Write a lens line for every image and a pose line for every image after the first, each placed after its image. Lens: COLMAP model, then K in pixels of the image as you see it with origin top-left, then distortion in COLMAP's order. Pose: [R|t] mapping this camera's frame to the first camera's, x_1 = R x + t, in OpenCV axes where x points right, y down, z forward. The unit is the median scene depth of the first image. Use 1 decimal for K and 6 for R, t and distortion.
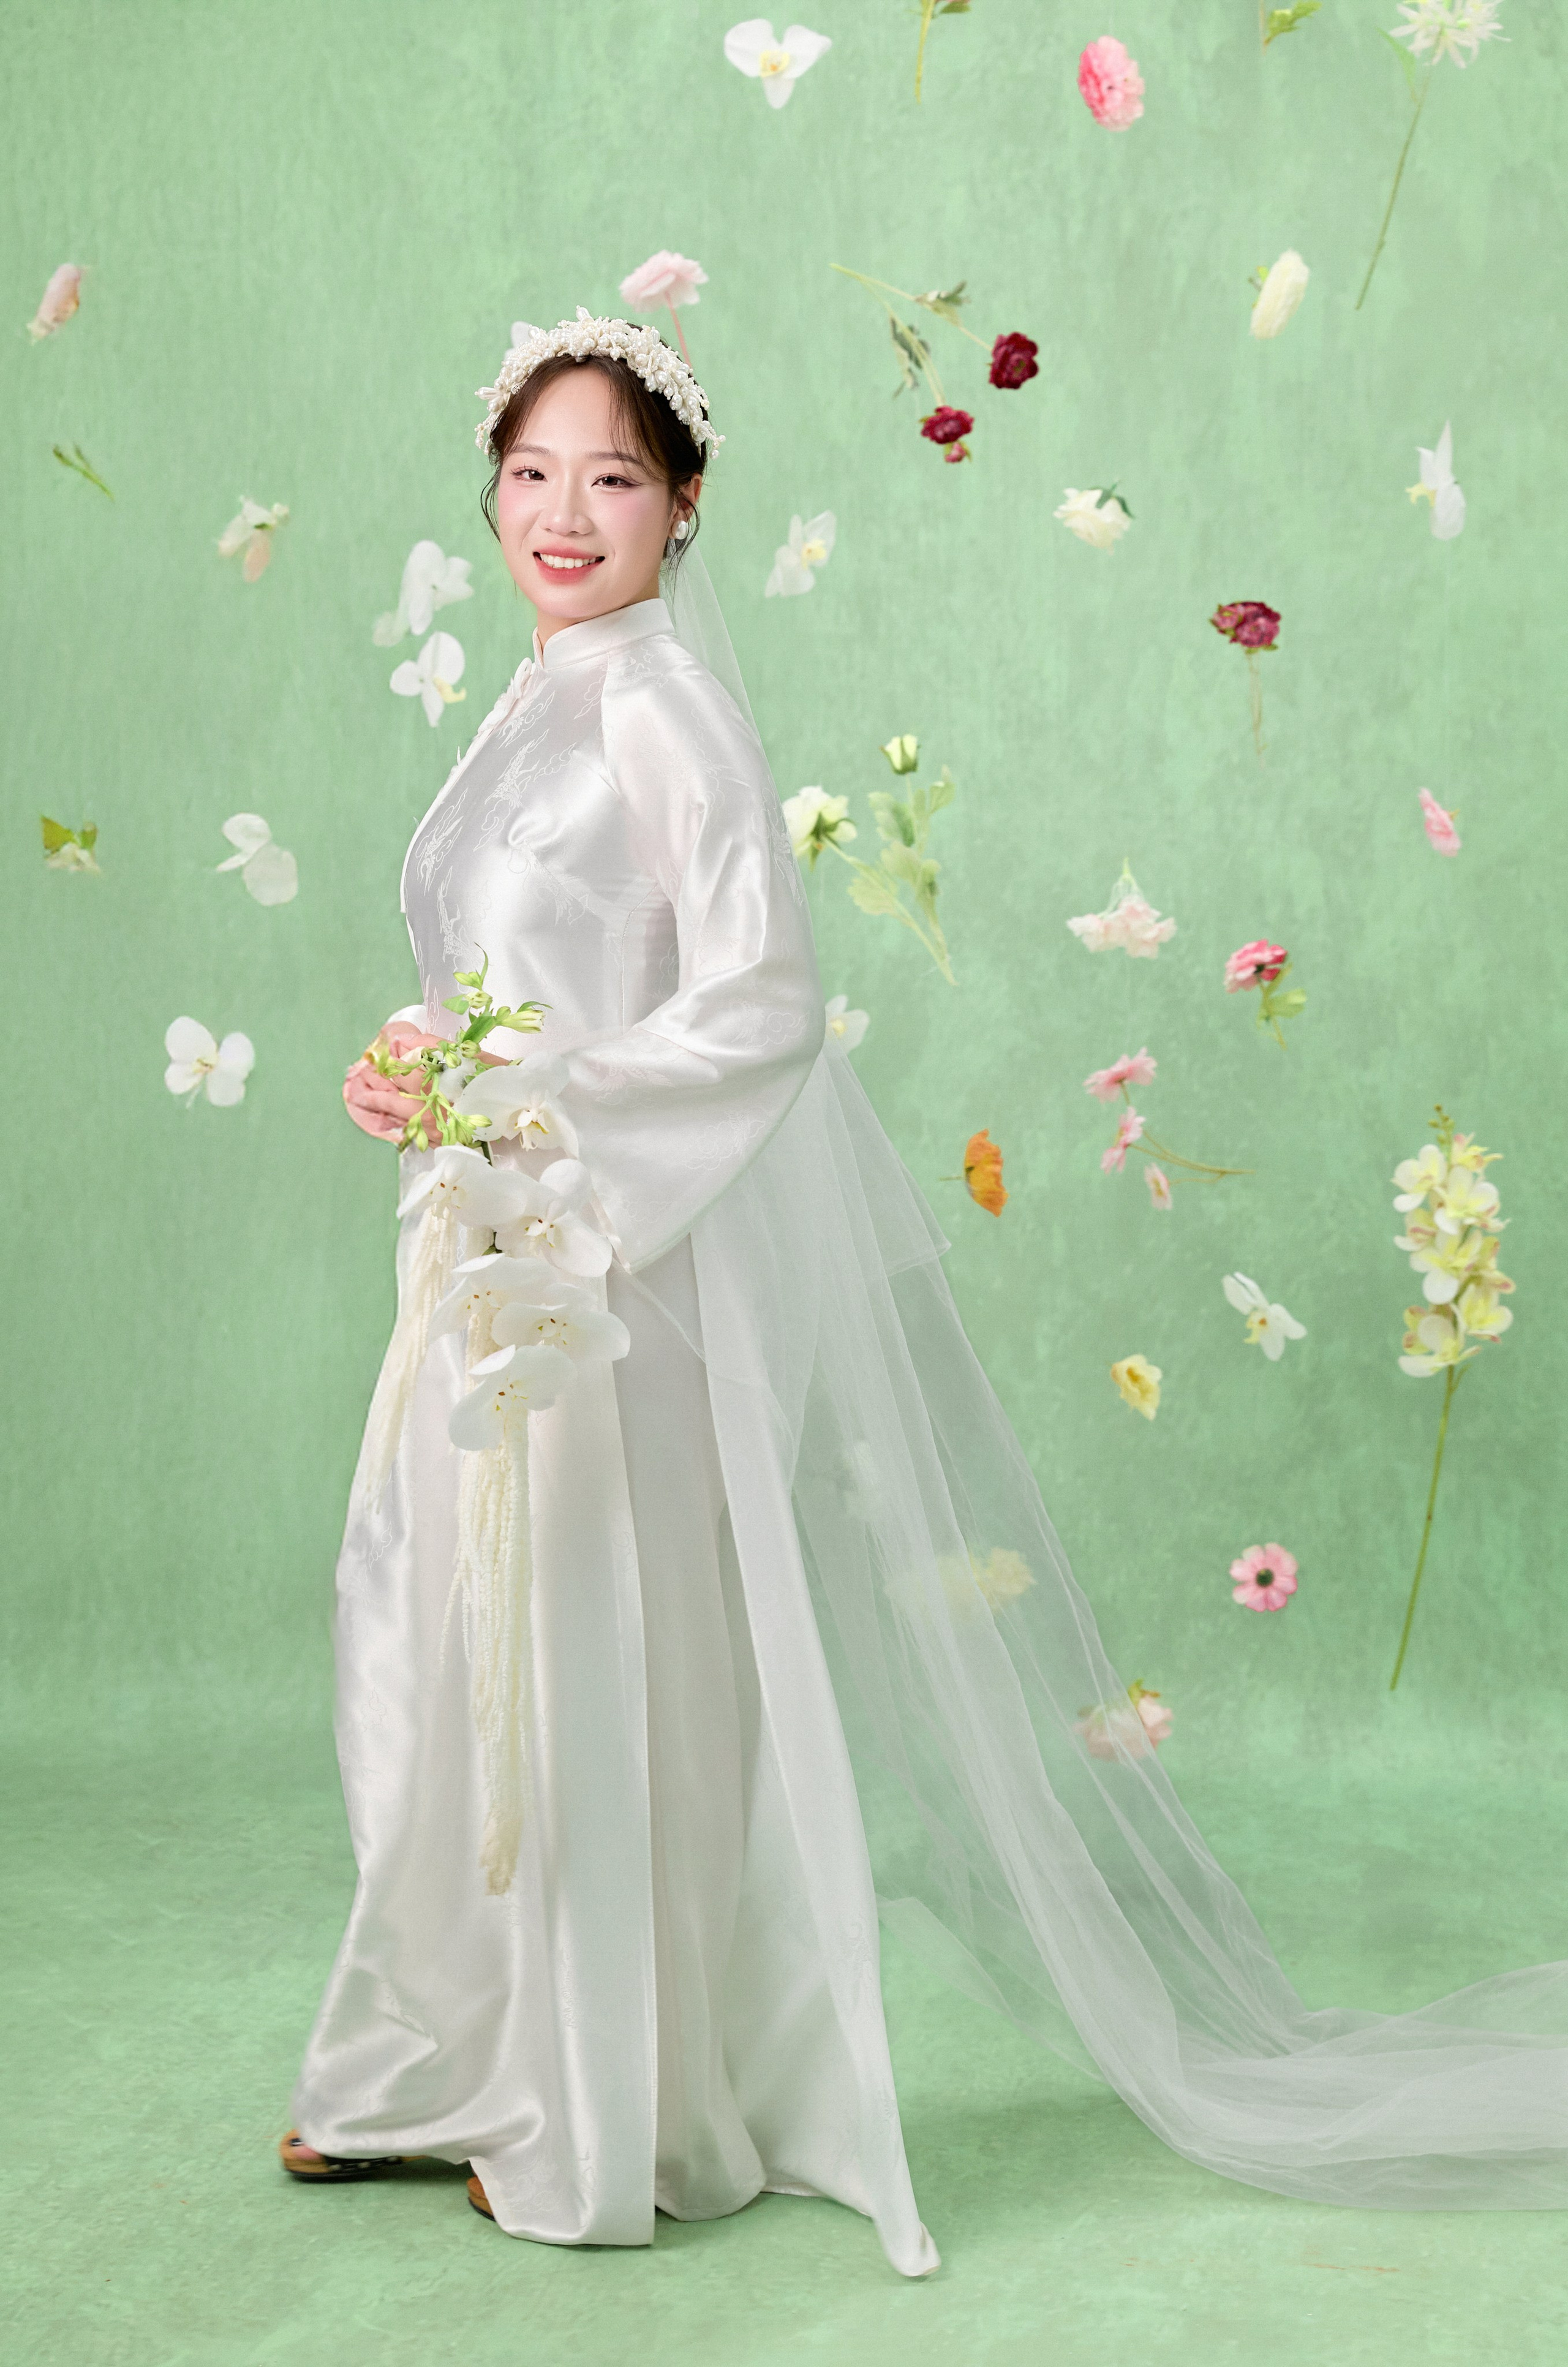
lens RADIAL K [[4610.0, 0, 781.6], [0, 4610.0, 1299.1], [0, 0, 1]] dist [0.160413, -0.684234]
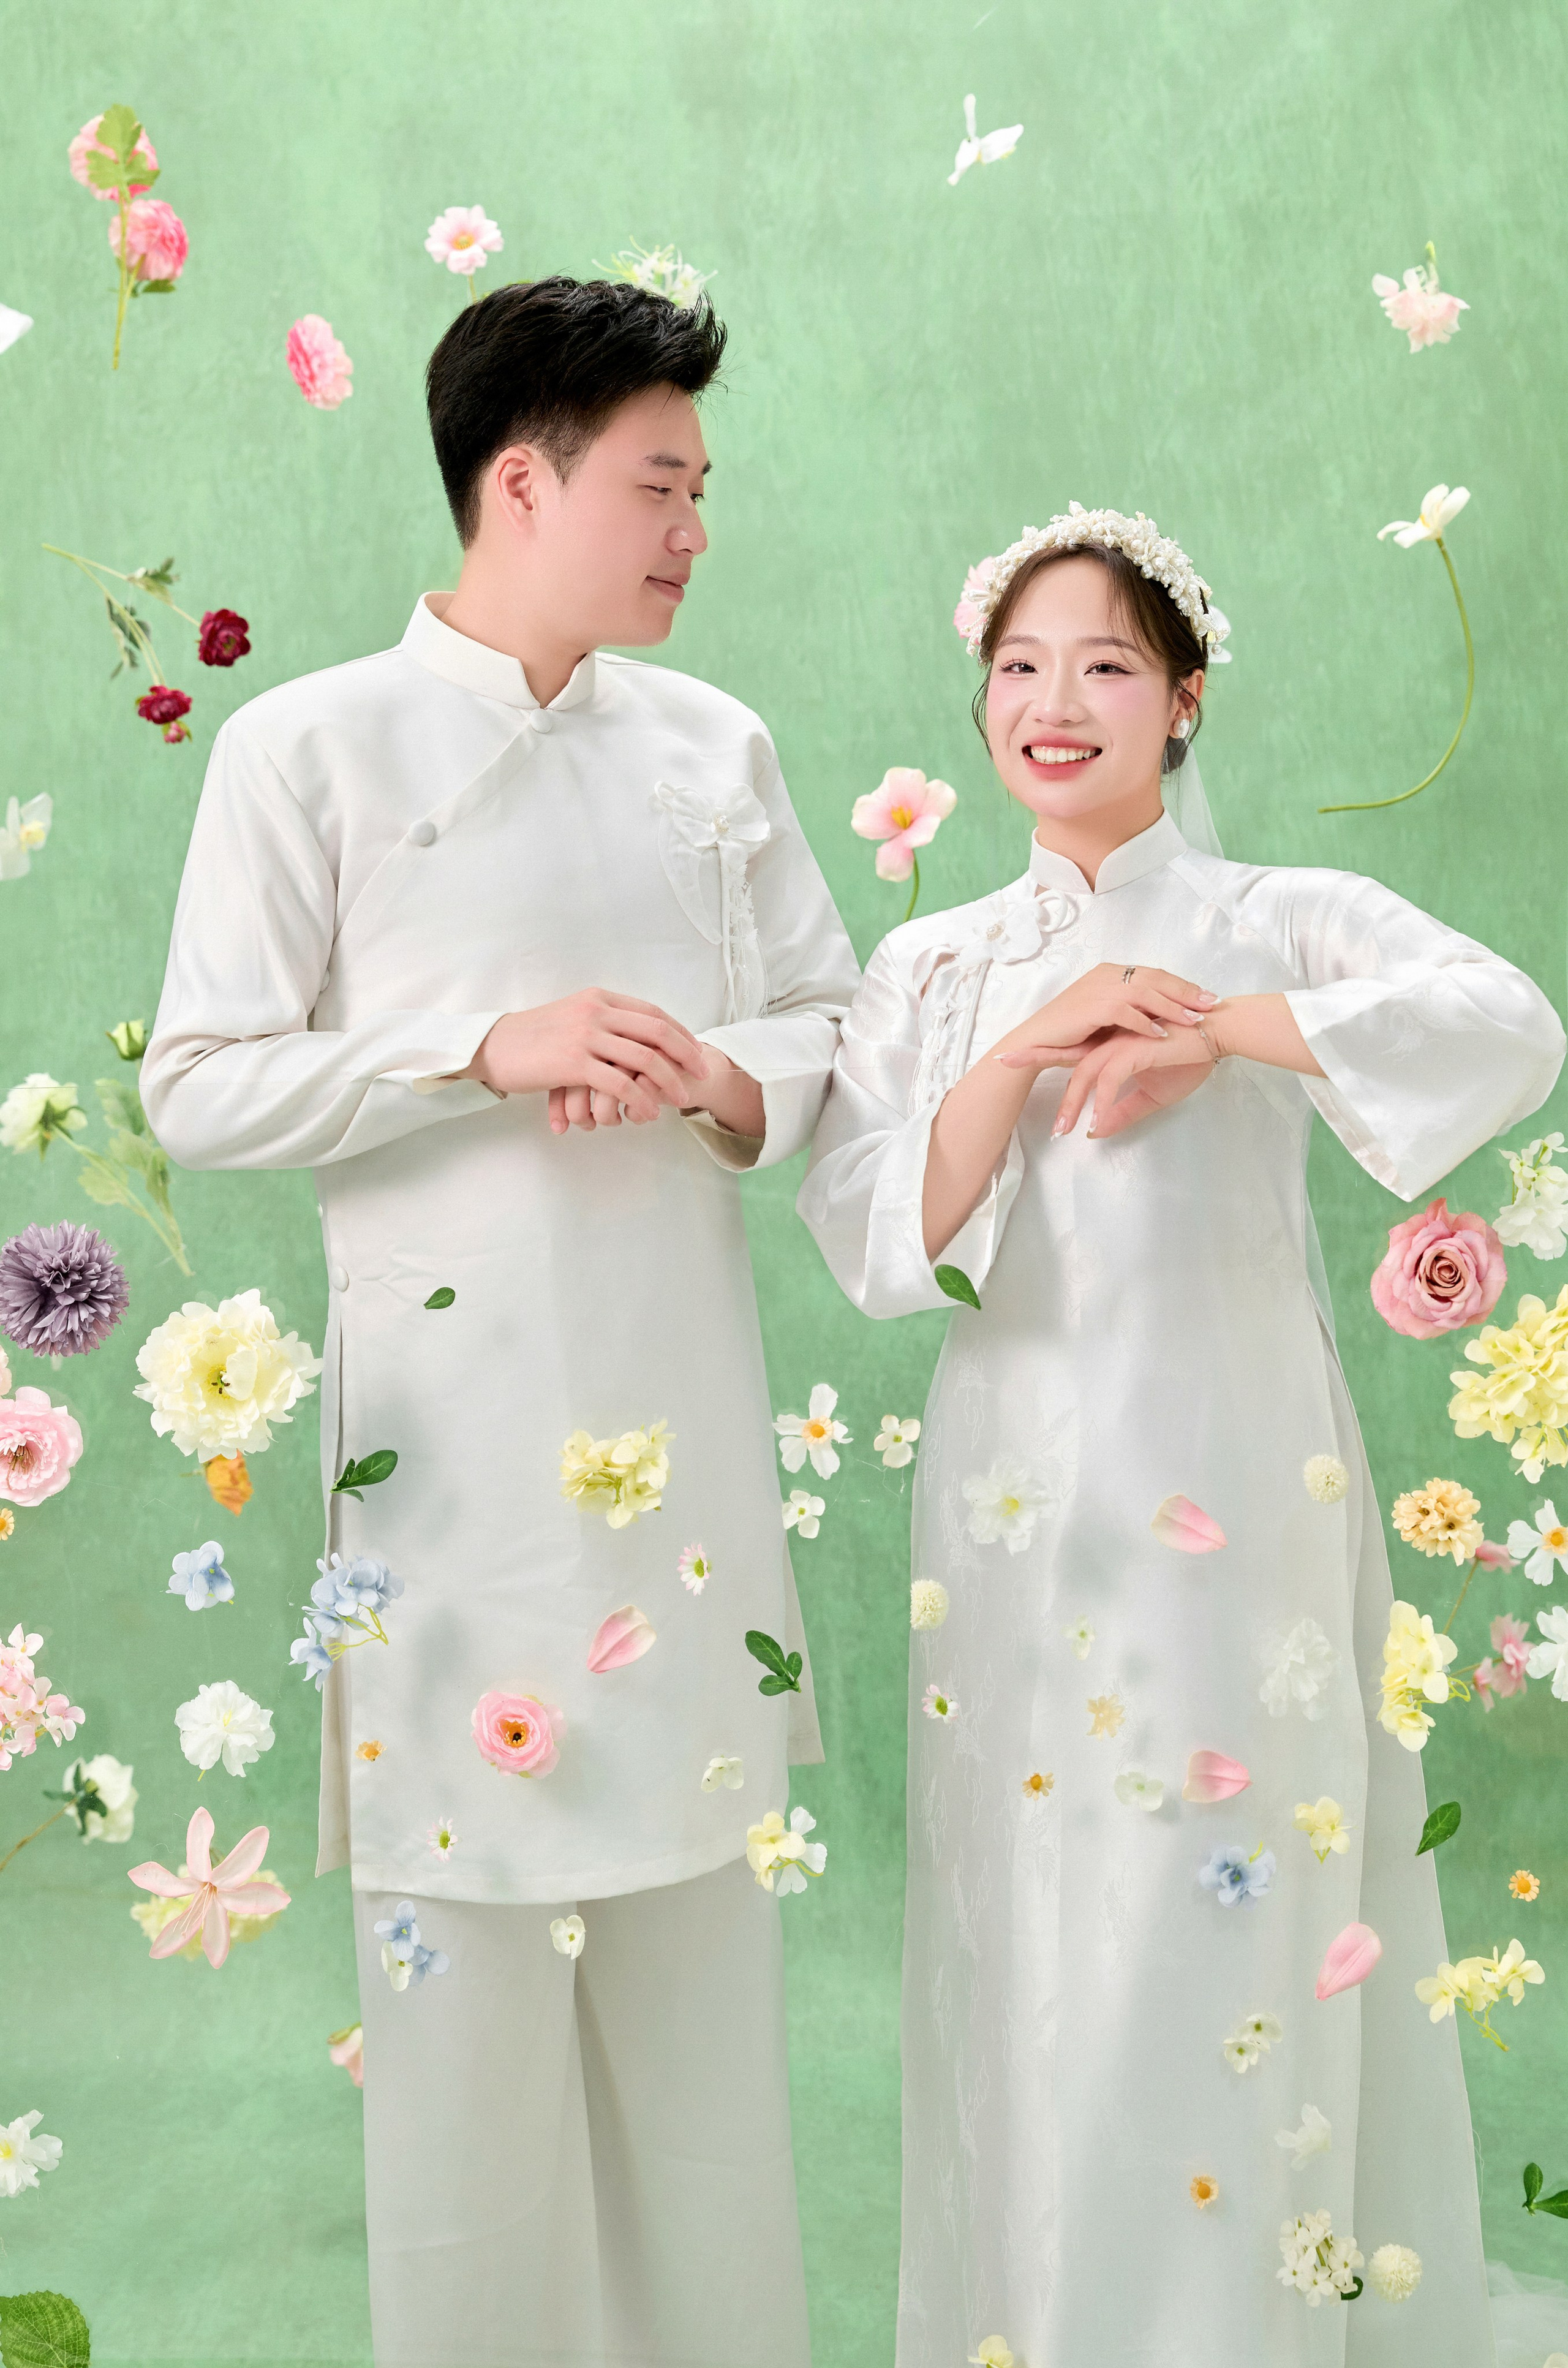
lens RADIAL K [[3635.4, 0, 784.0], [0, 3635.4, 1184.0], [0, 0, 1]] dist [0.026548, 0.063385]
pose [[0.988986, -0.025147, 0.145857, 0.049482], [0.035314, 0.997091, -0.067539, -0.031166], [-0.143734, 0.071946, 0.986998, 0.227750]]
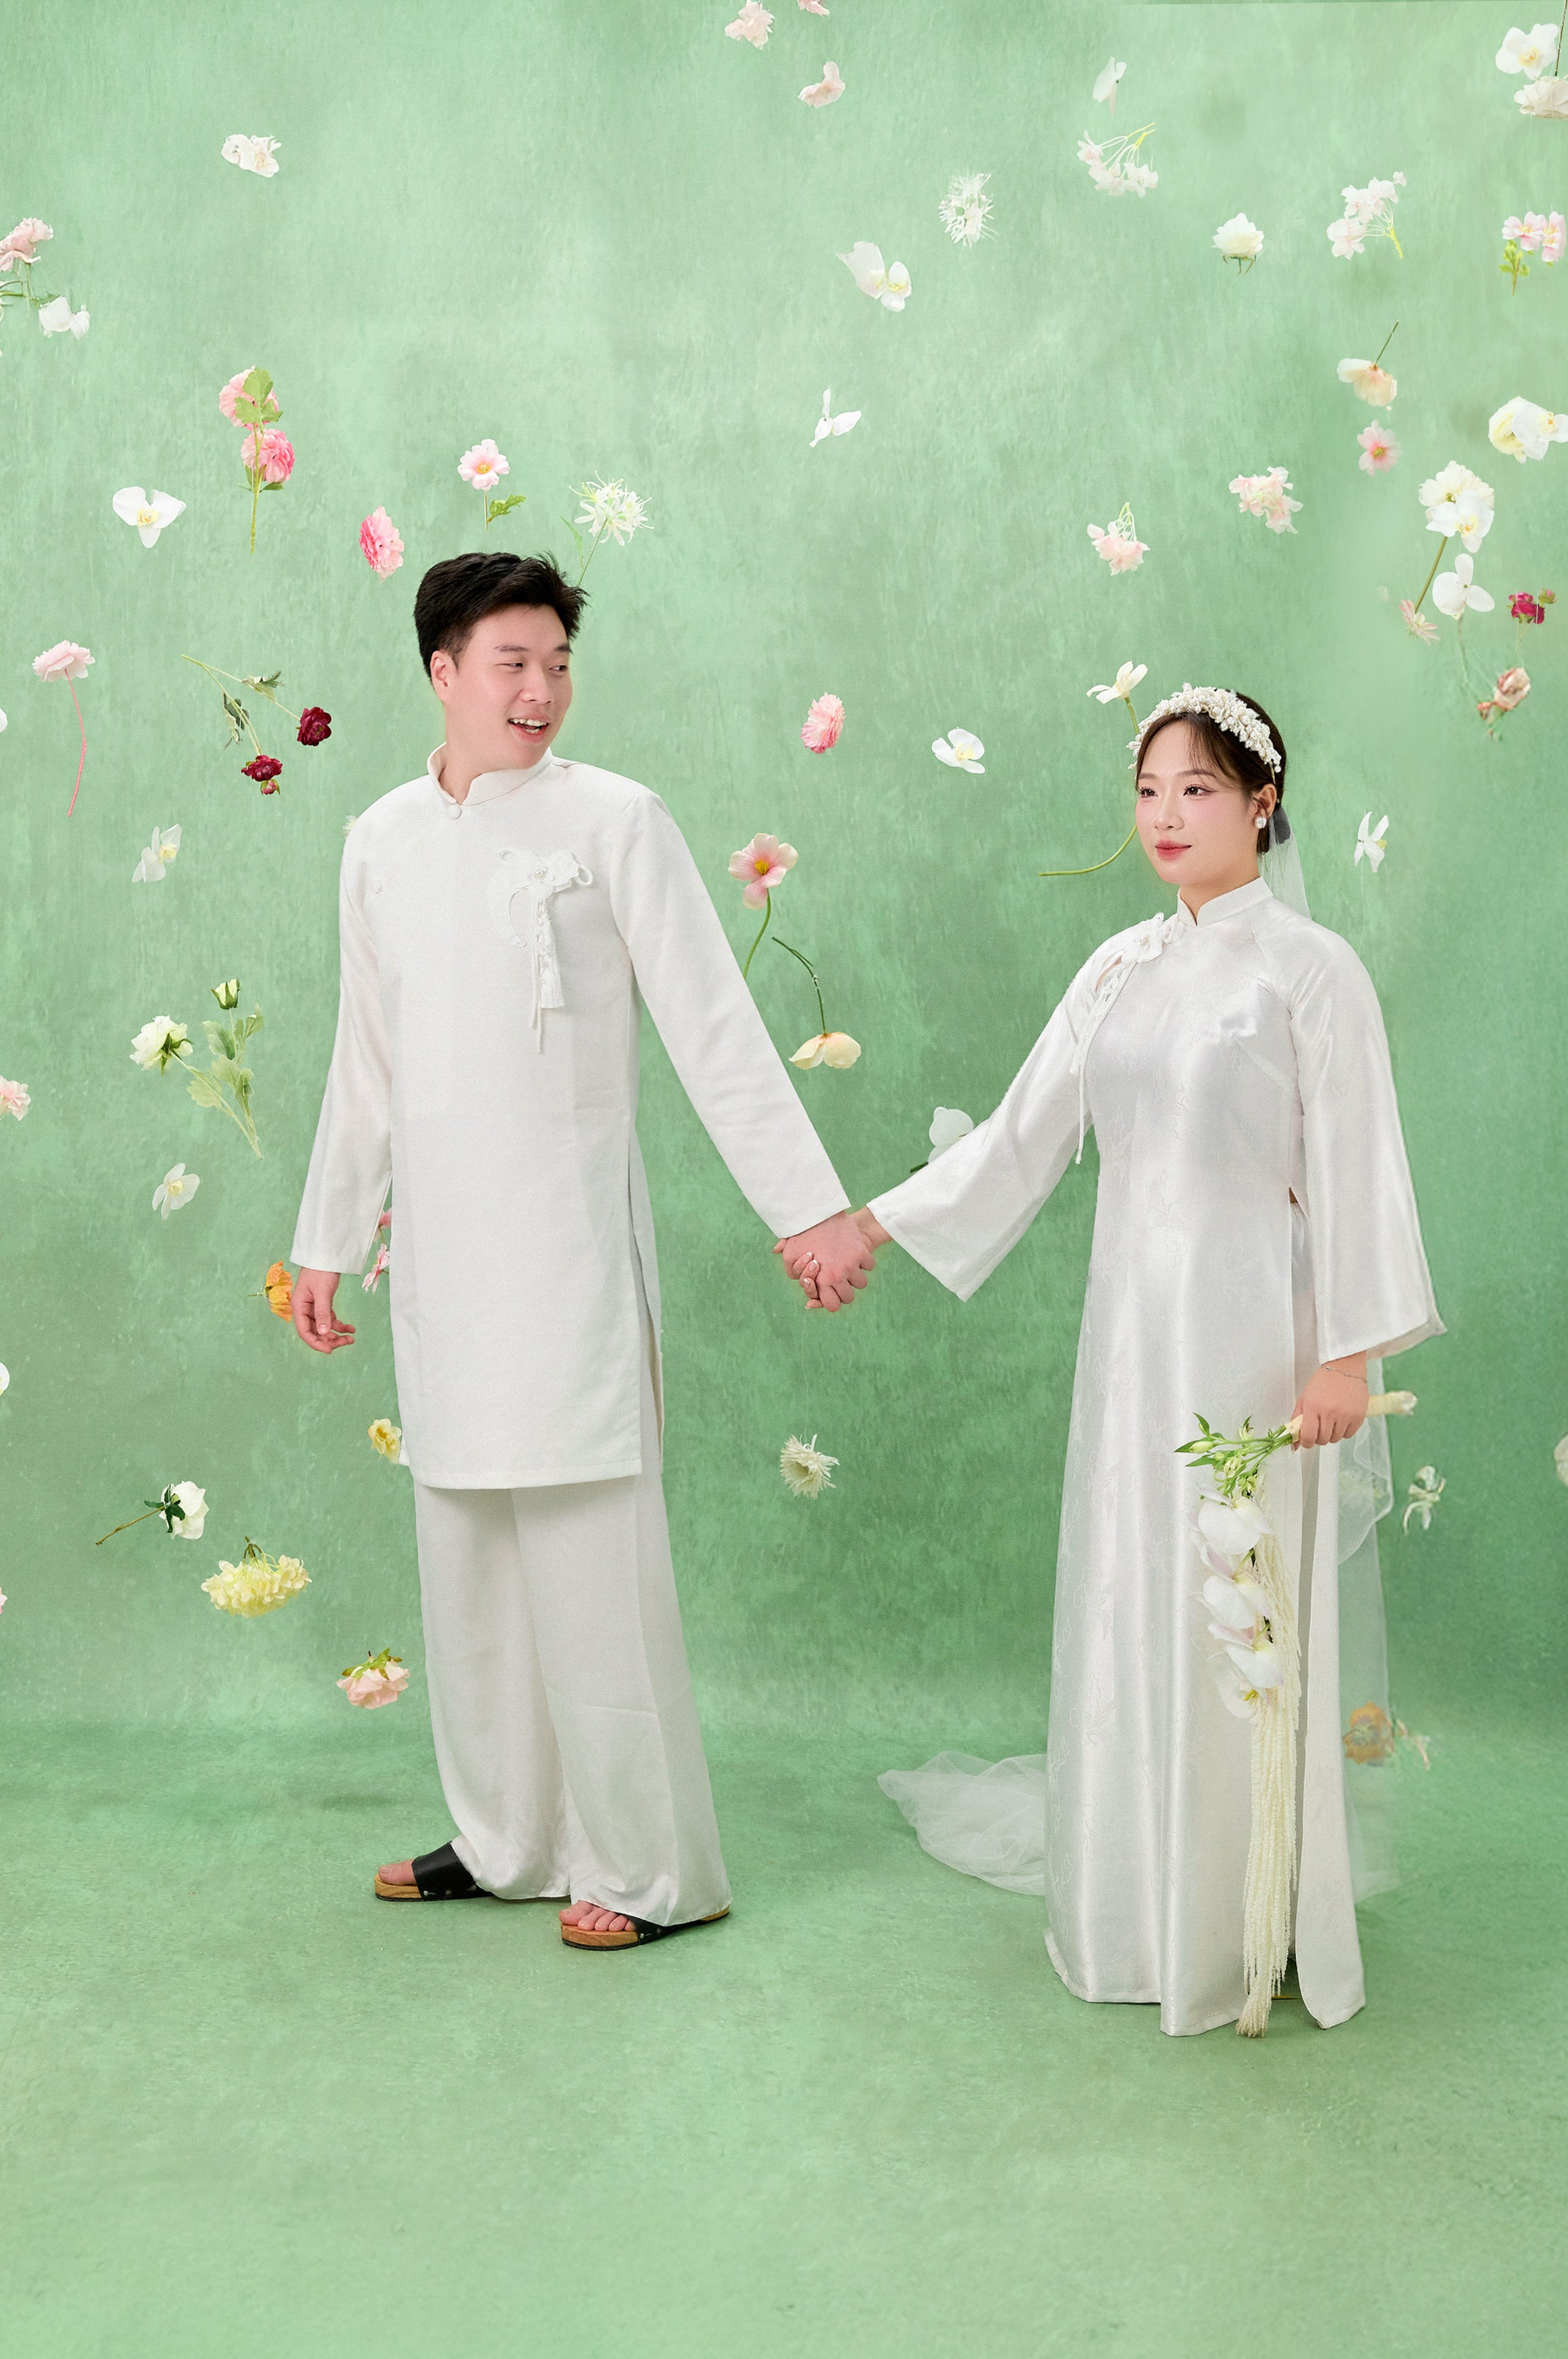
lens RADIAL K [[3662.8, 0, 690.4], [0, 3662.8, 1116.5], [0, 0, 1]] dist [-0.003765, -0.038931]
pose [[0.979019, 0.018162, 0.202958, -0.061581], [0.000793, 0.995673, -0.092921, 0.023276], [-0.203767, 0.091132, 0.974769, -0.117694]]
